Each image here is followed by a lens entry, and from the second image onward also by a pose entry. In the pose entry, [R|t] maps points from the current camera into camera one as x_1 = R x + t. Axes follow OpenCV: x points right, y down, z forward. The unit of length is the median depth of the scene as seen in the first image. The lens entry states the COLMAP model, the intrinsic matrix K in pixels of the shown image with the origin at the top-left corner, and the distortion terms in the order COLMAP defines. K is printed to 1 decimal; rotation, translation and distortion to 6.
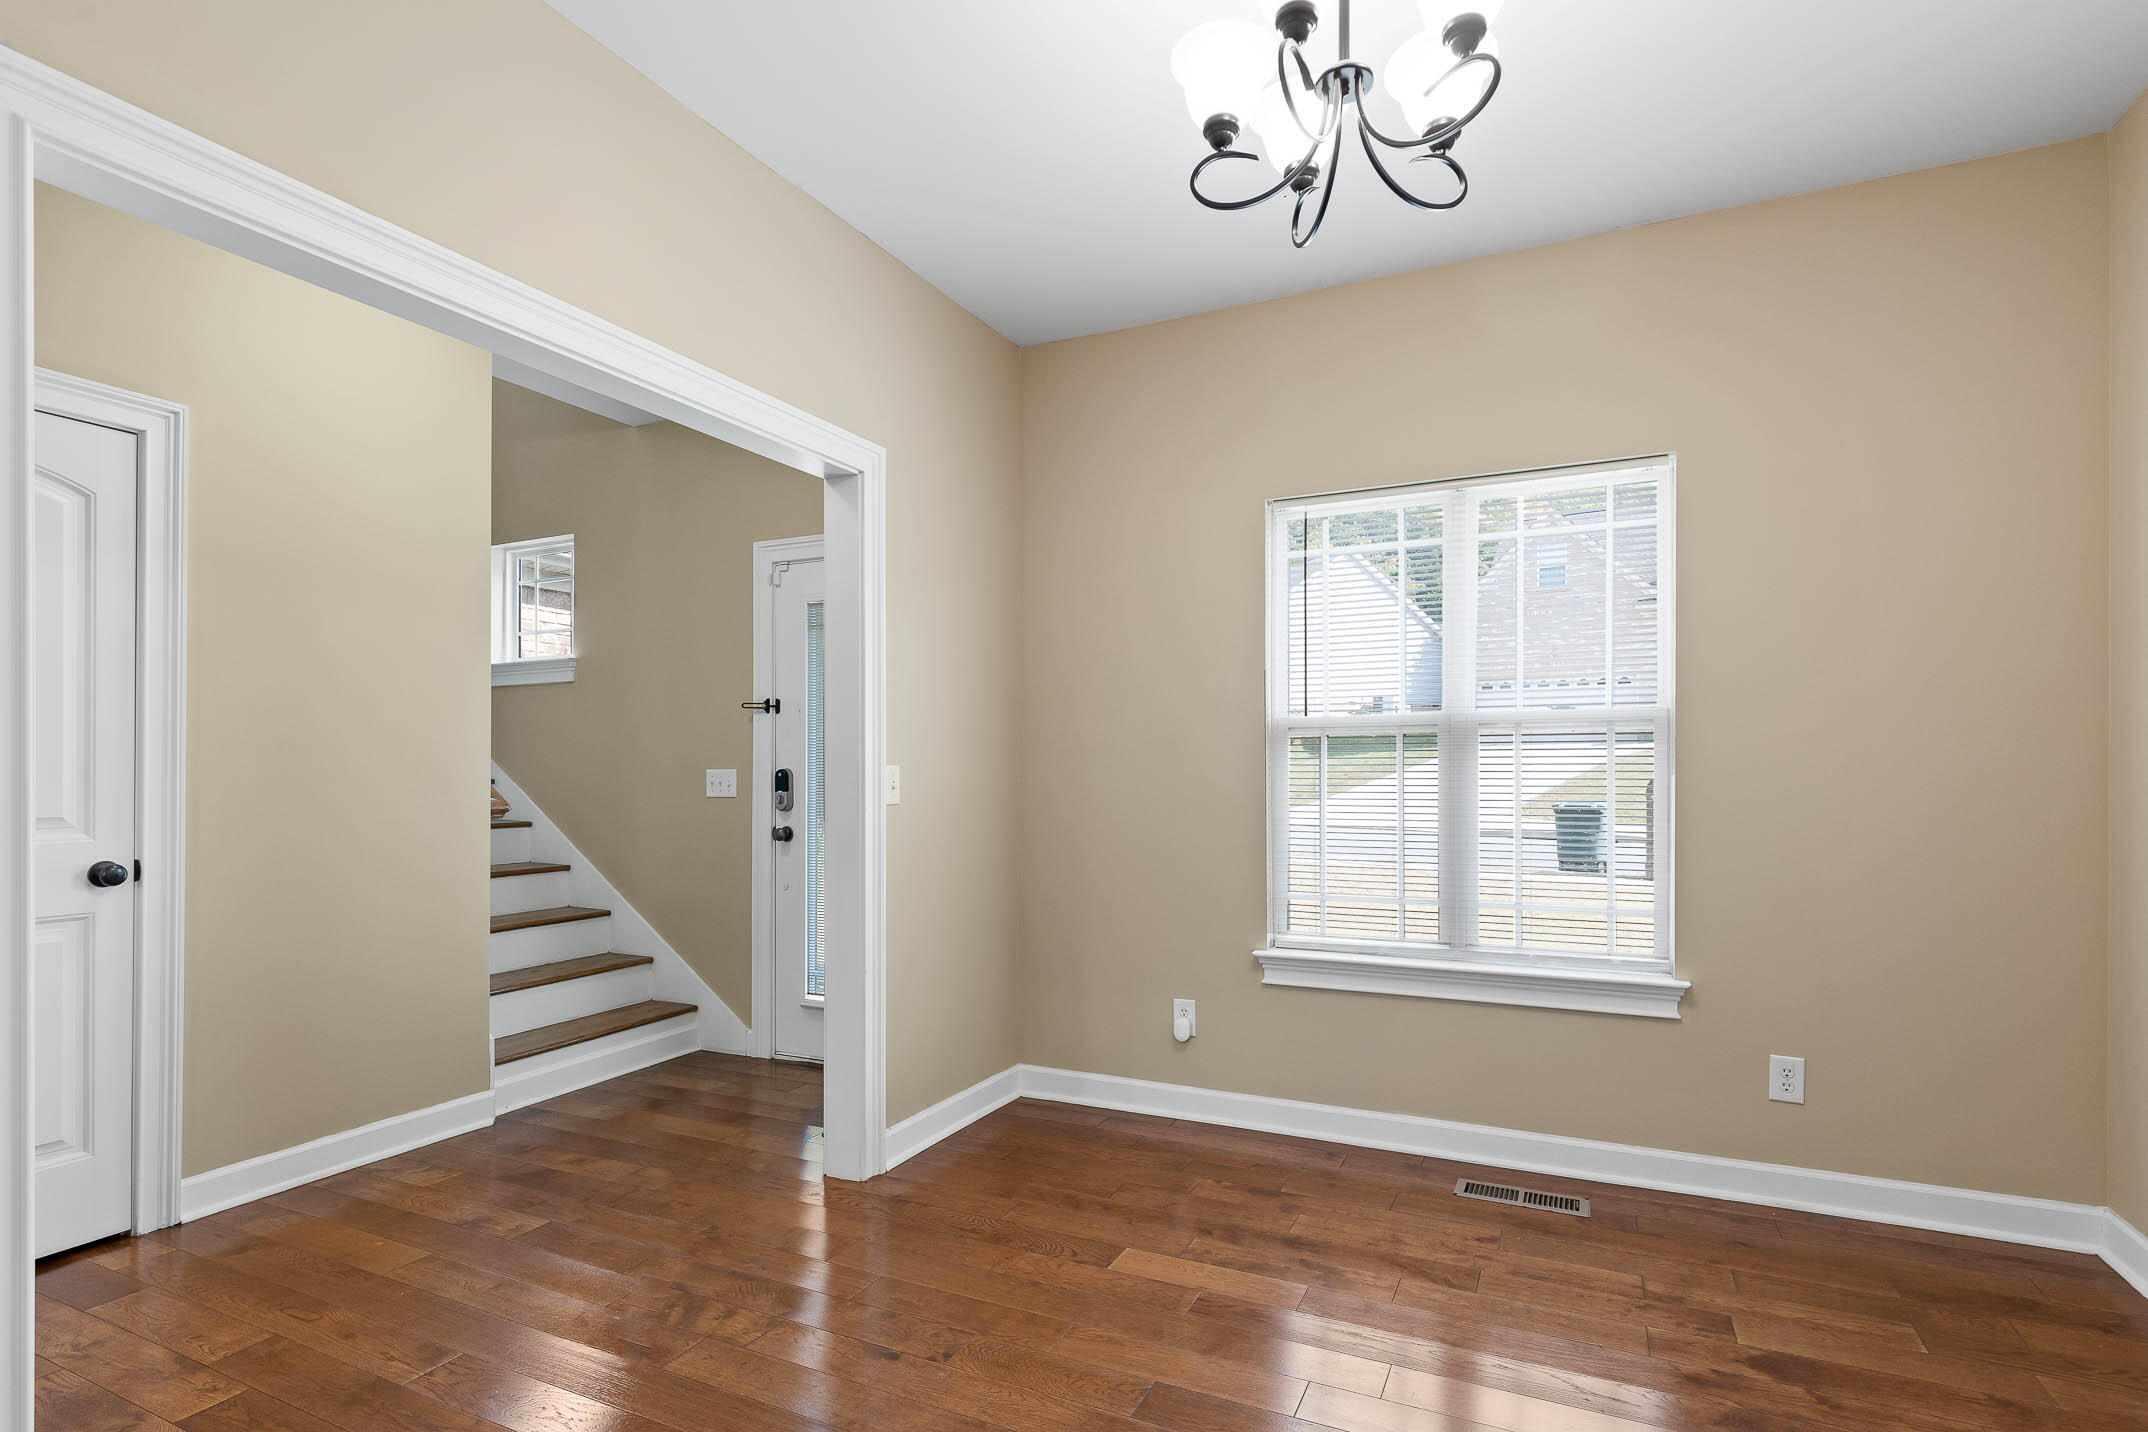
lens RADIAL K [[1054.5, 0, 1067.0], [0, 1054.5, 777.3], [0, 0, 1]] dist [0.002783, 0.000665]
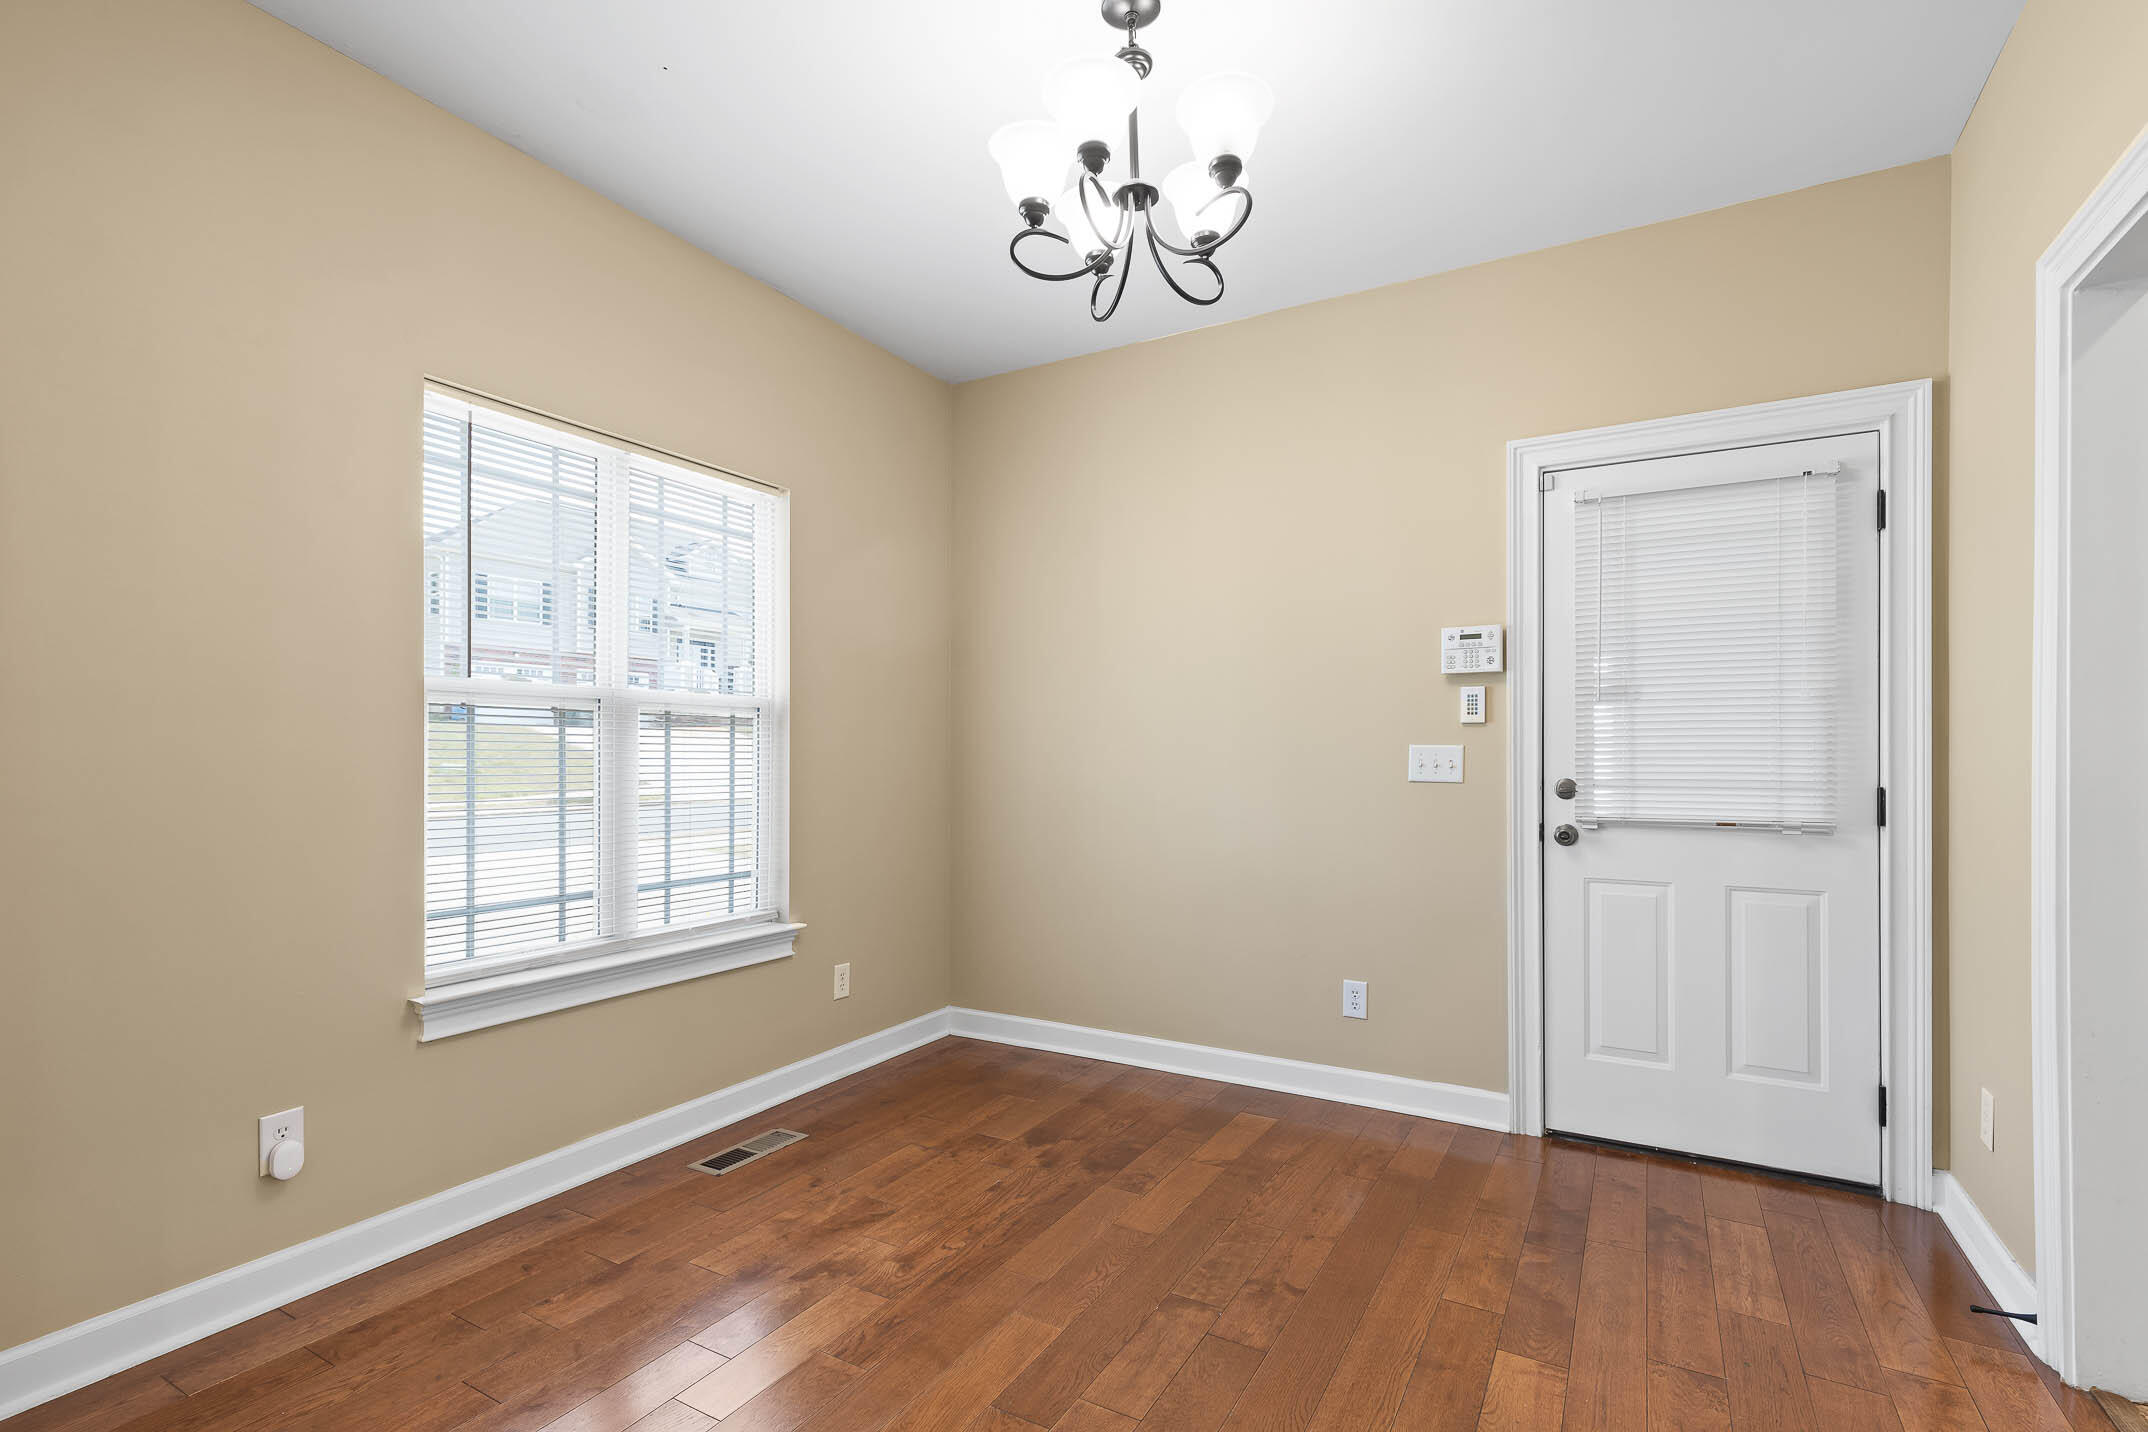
lens RADIAL K [[996.0, 0, 1061.9], [0, 996.0, 760.7], [0, 0, 1]] dist [0.010799, -0.000783]
pose [[0.078862, -0.003400, 0.996880, -0.575495], [0.001724, 0.999993, 0.003274, 0.000688], [-0.996884, 0.001461, 0.078867, 0.632696]]
